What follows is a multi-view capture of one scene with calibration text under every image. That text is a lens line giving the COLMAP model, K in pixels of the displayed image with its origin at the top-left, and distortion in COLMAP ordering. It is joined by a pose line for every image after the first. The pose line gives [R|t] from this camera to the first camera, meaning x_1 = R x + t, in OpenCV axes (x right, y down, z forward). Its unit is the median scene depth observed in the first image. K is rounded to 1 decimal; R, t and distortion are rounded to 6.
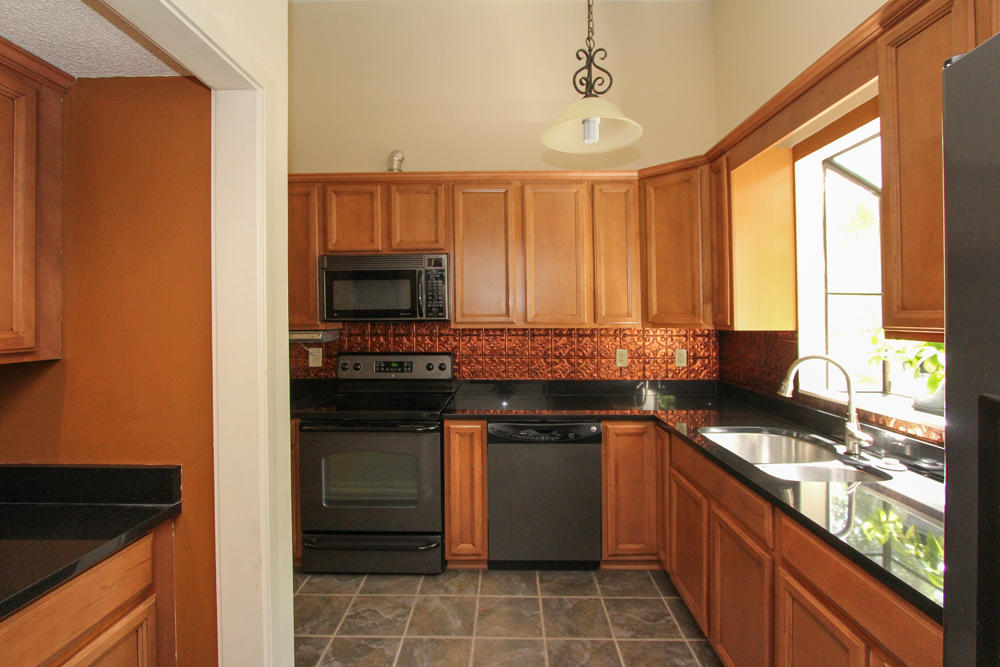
lens RADIAL K [[473.7, 0, 504.8], [0, 473.7, 305.0], [0, 0, 1]] dist [-0.000727, -0.000189]
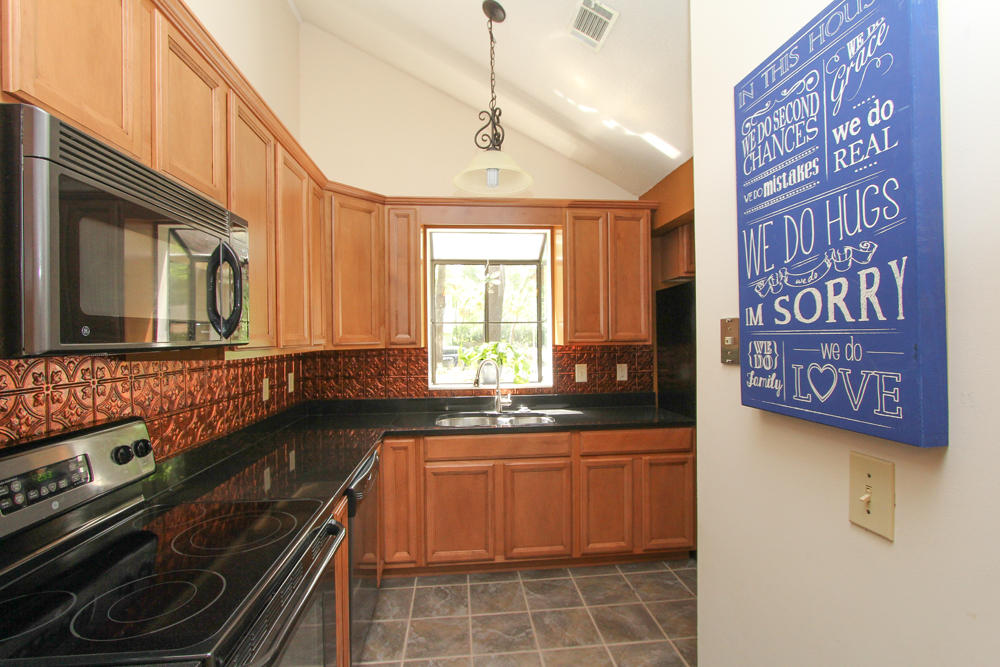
lens RADIAL K [[482.3, 0, 497.7], [0, 482.3, 327.6], [0, 0, 1]] dist [0.000023, 0.000026]
pose [[-0.098042, 0.021179, 0.994957, -0.810968], [0.005512, 0.999770, -0.020738, 0.030764], [-0.995167, 0.003451, -0.098136, 0.895206]]
